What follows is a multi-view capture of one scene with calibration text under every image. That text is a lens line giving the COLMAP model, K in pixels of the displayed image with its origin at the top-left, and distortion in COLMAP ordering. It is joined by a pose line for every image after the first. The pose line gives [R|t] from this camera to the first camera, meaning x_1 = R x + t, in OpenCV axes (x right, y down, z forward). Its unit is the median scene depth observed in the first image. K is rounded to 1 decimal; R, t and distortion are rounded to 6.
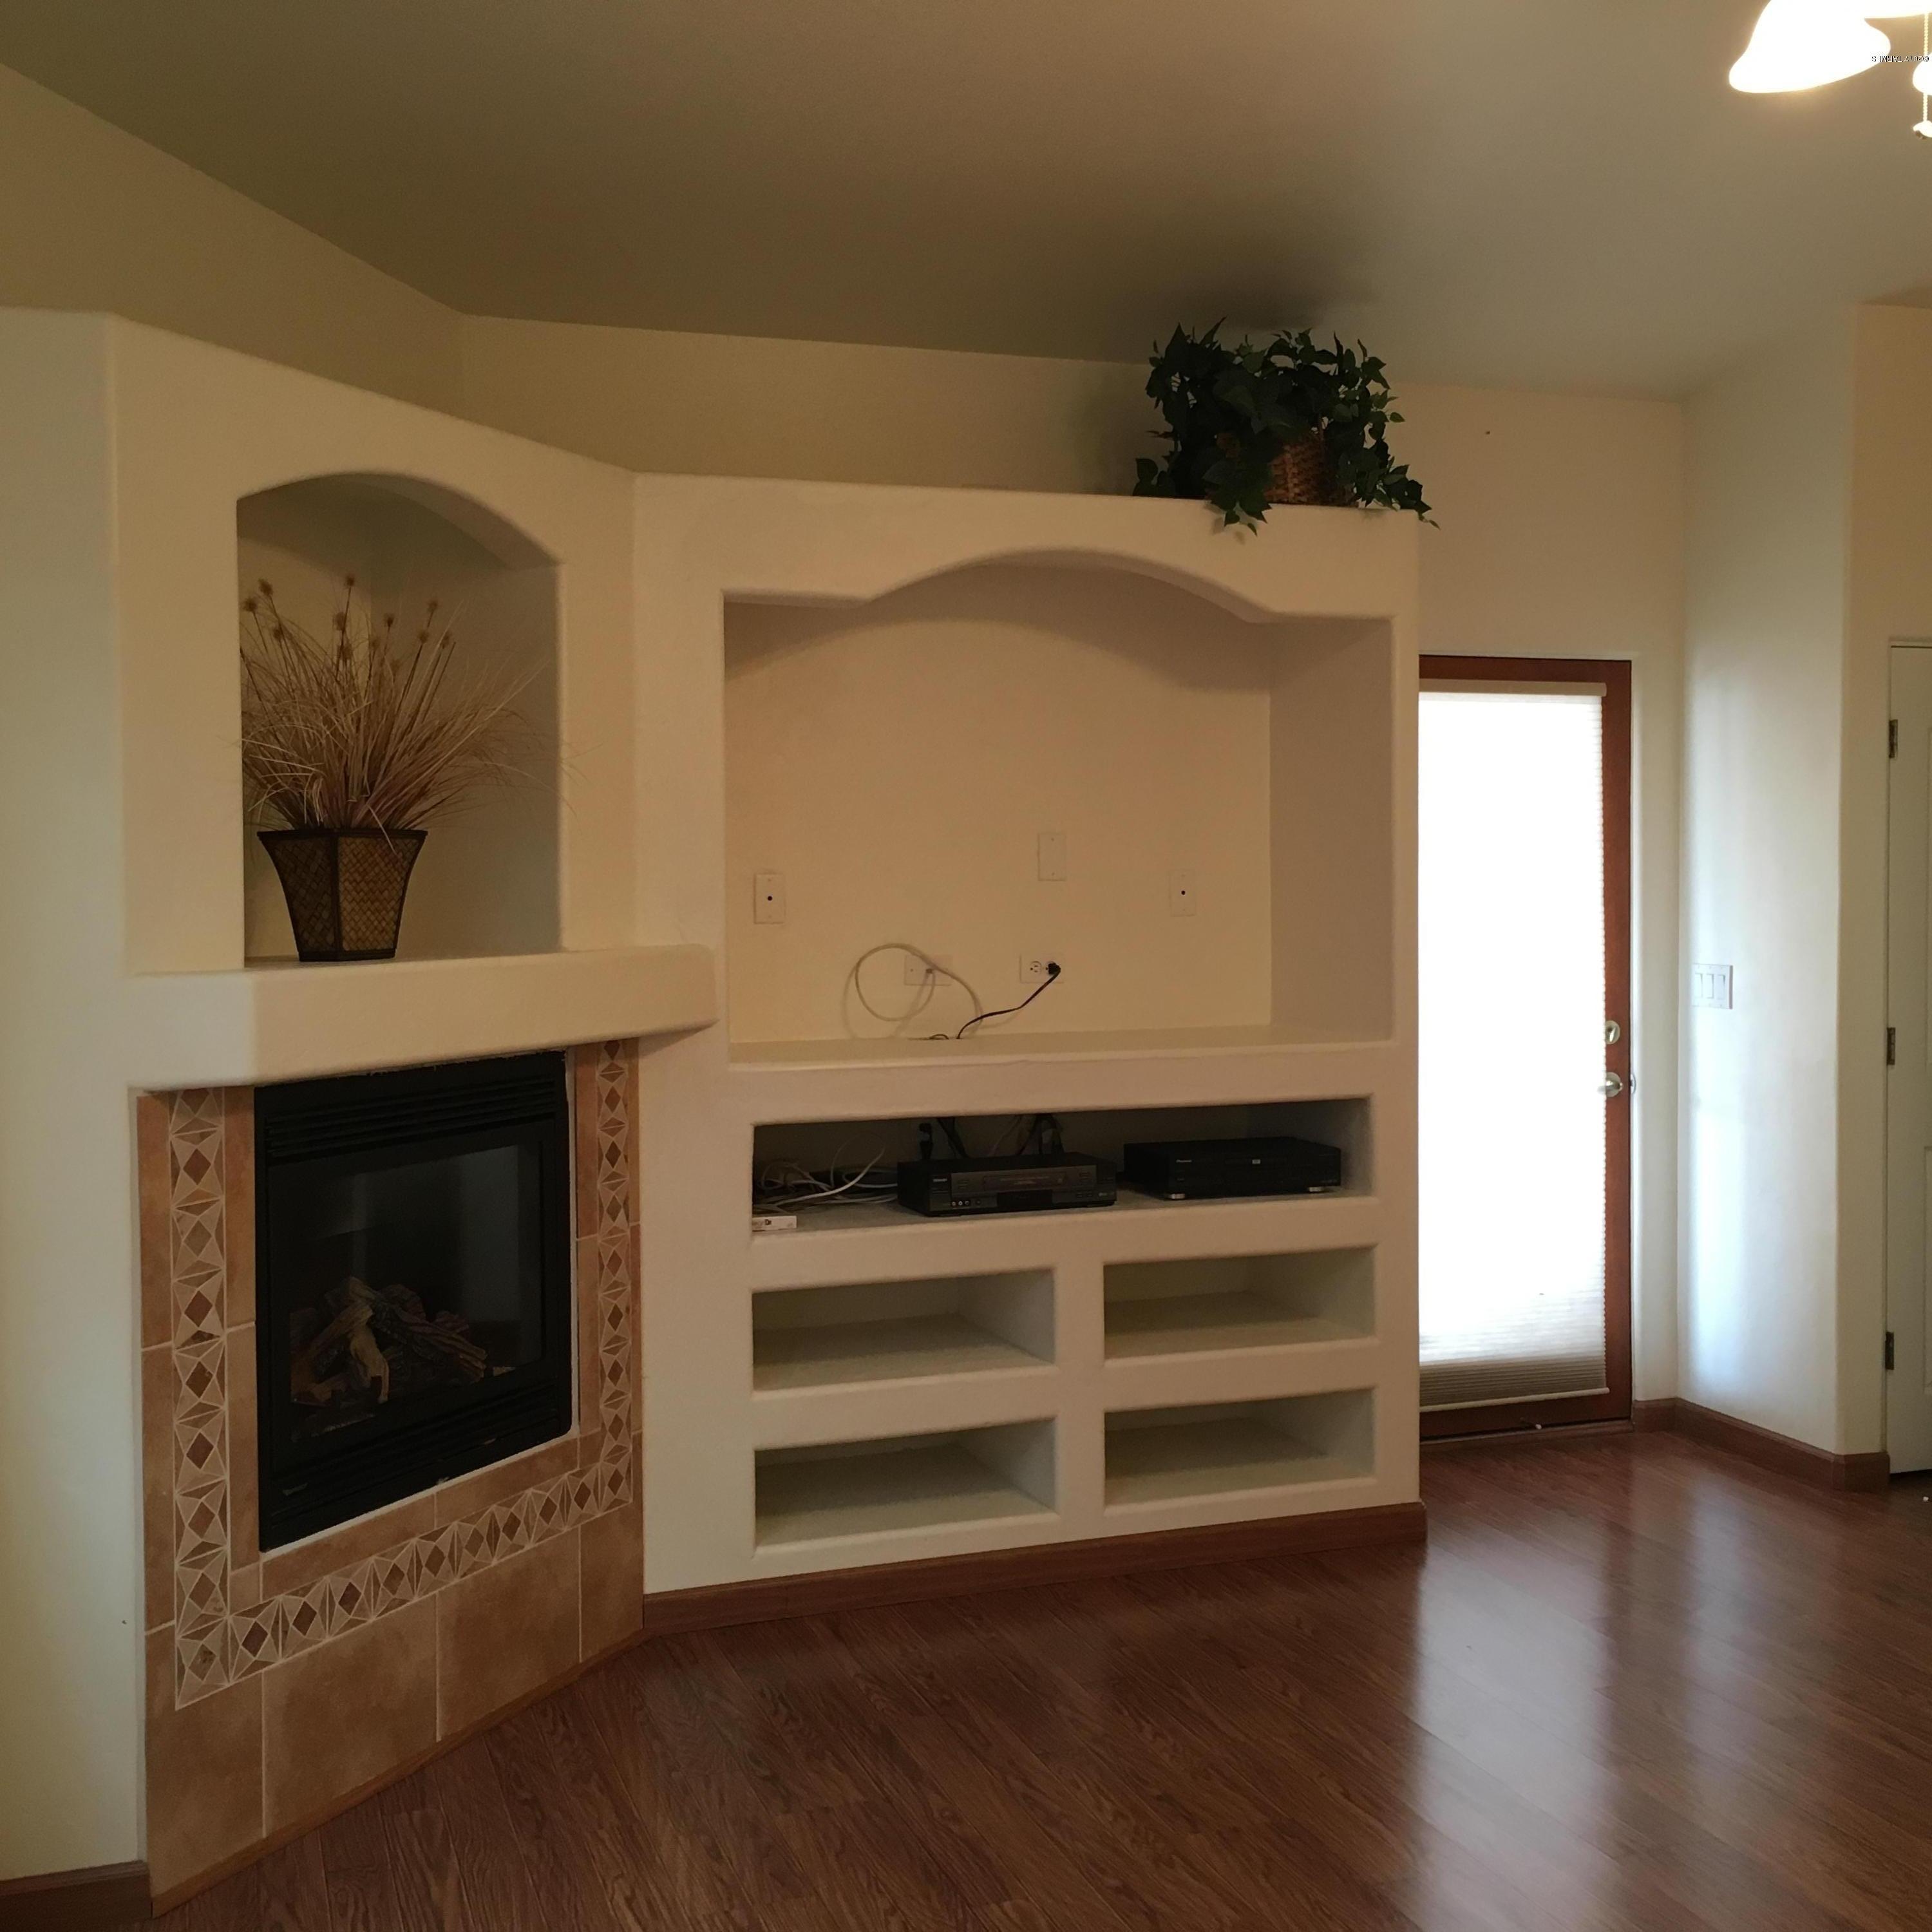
lens RADIAL K [[2207.8, 0, 966.2], [0, 2207.8, 959.8], [0, 0, 1]] dist [0.047110, 0.000000]
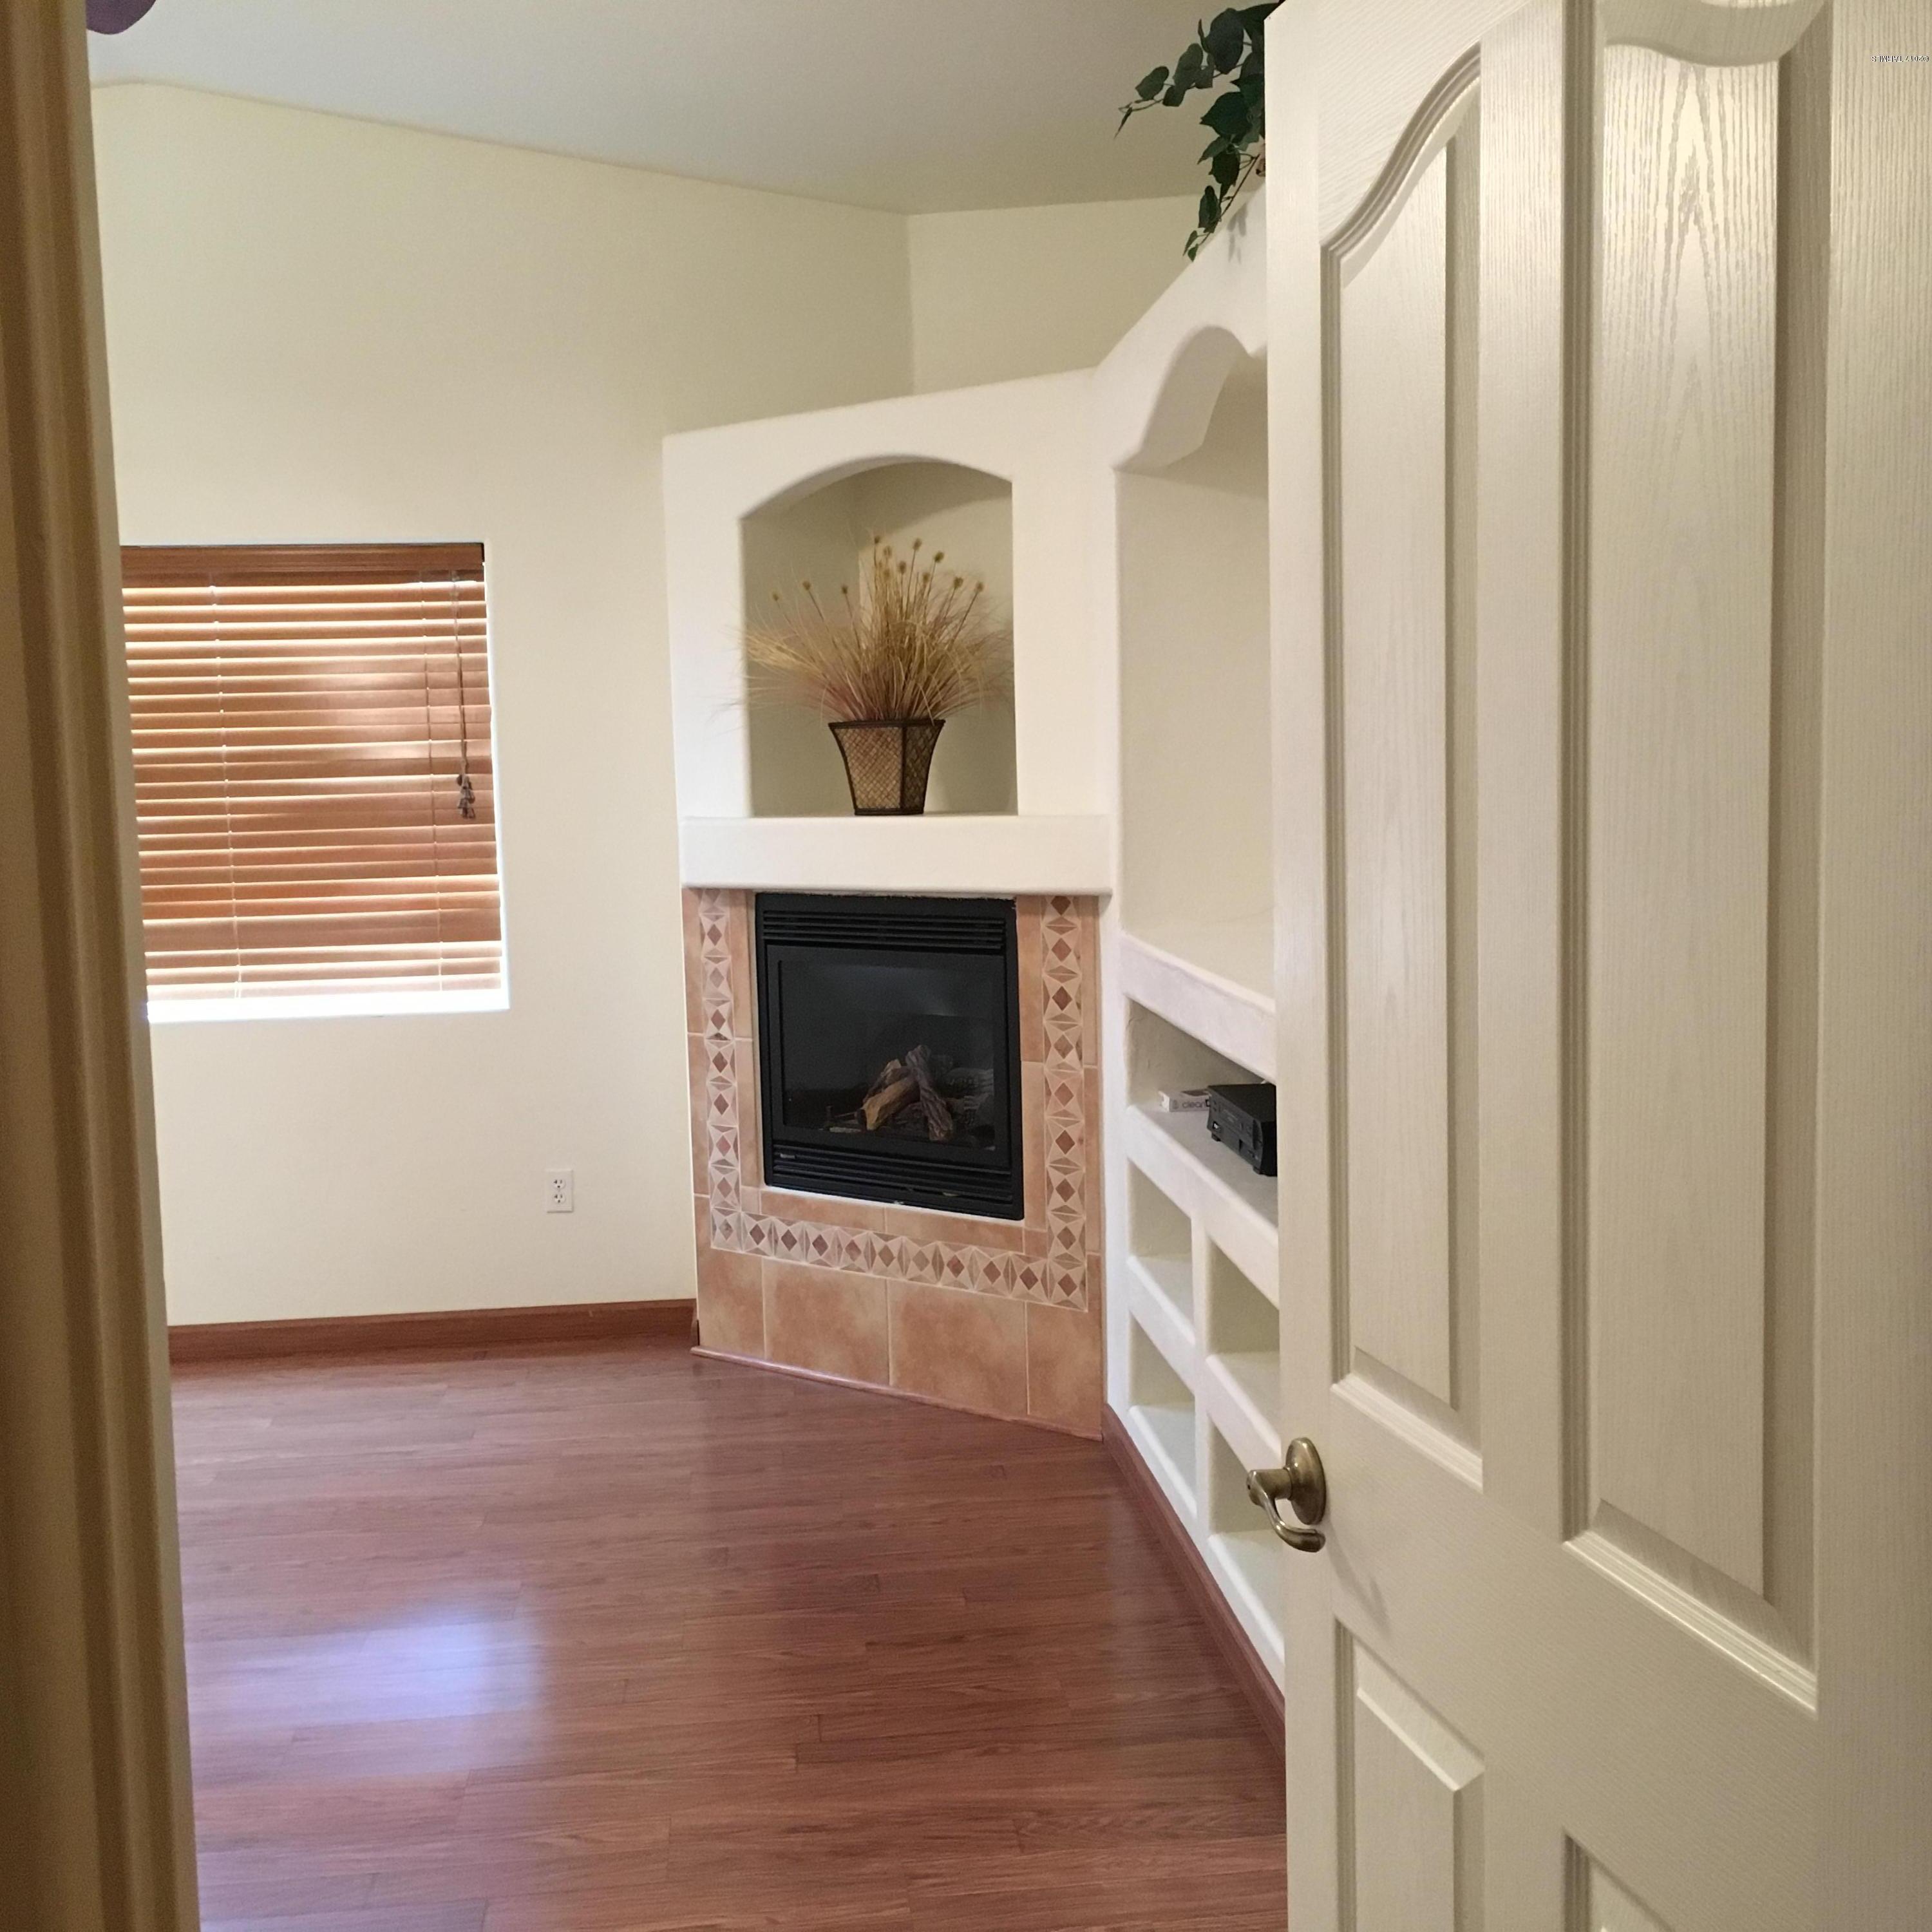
lens RADIAL K [[2207.8, 0, 965.7], [0, 2207.8, 966.6], [0, 0, 1]] dist [0.047110, 0.000000]
pose [[-0.238227, 0.106544, -0.965348, 0.930387], [-0.005652, 0.993796, 0.111078, -0.052292], [0.971193, 0.031918, -0.236147, 1.211592]]
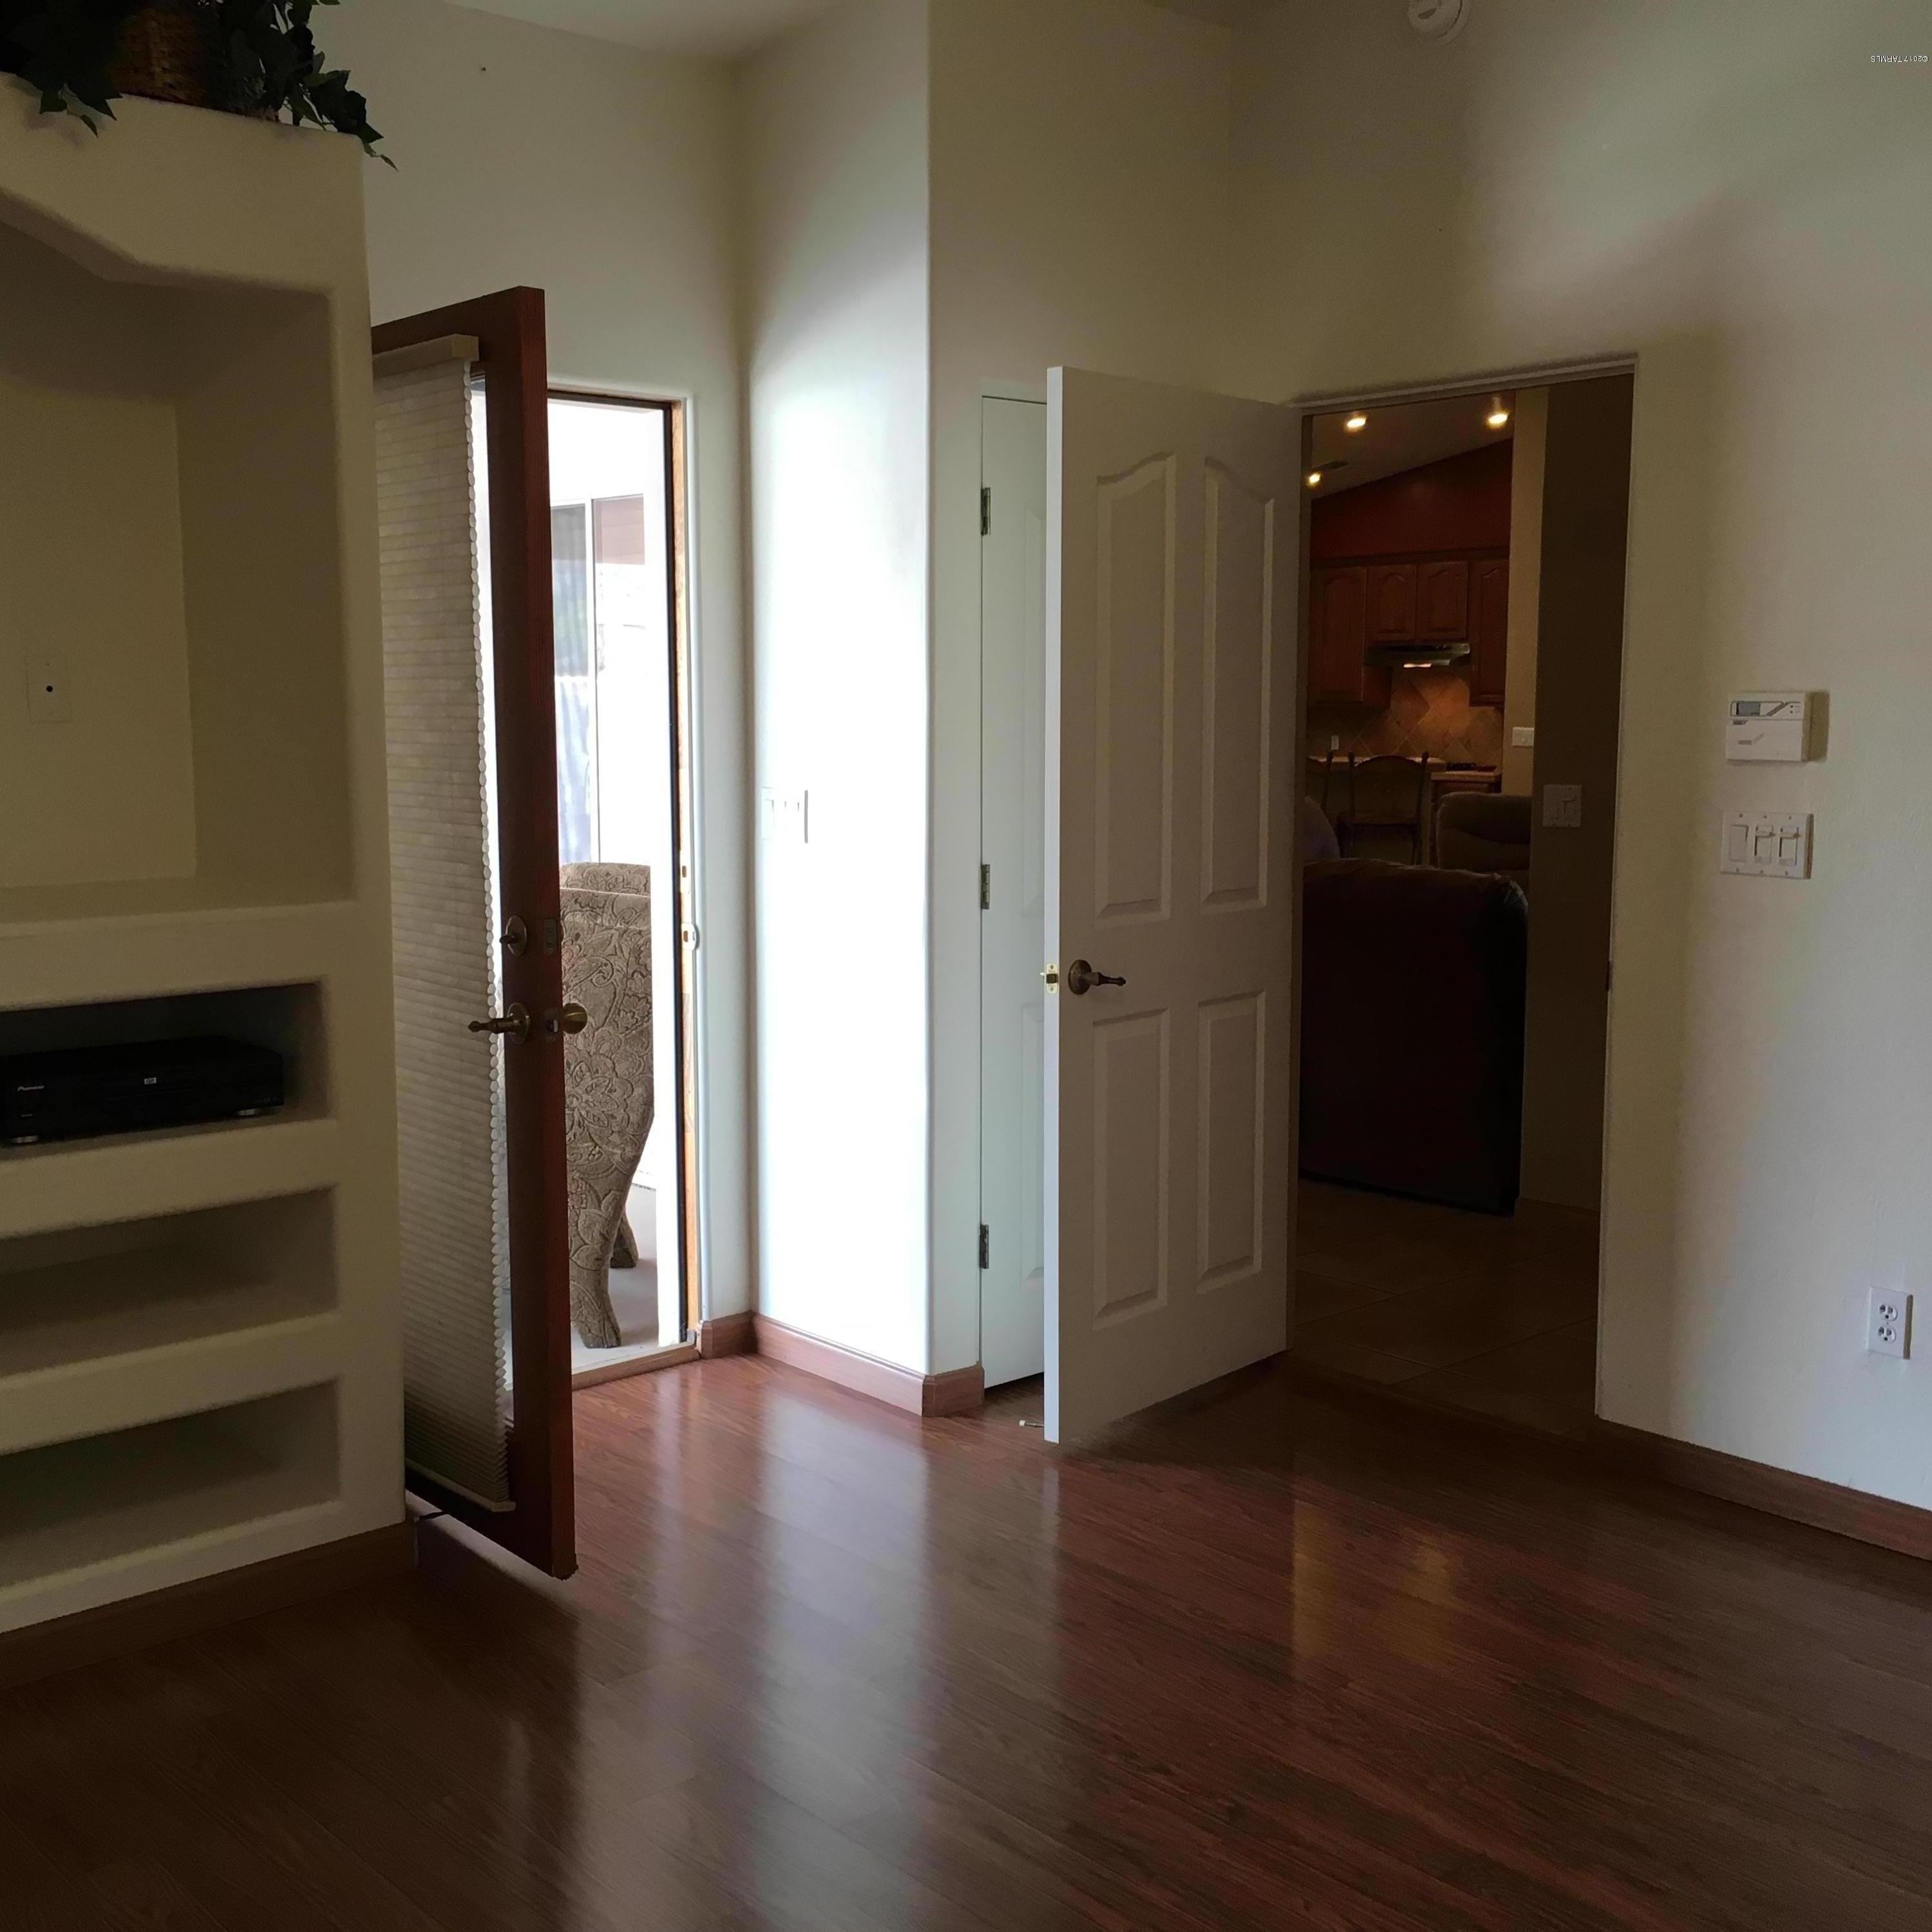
lens RADIAL K [[2207.8, 0, 958.8], [0, 2207.8, 976.9], [0, 0, 1]] dist [0.047110, 0.000000]
pose [[0.926086, -0.039749, 0.375212, 0.115685], [0.005651, 0.995785, 0.091543, -0.003814], [-0.377269, -0.082656, 0.922408, 0.291011]]
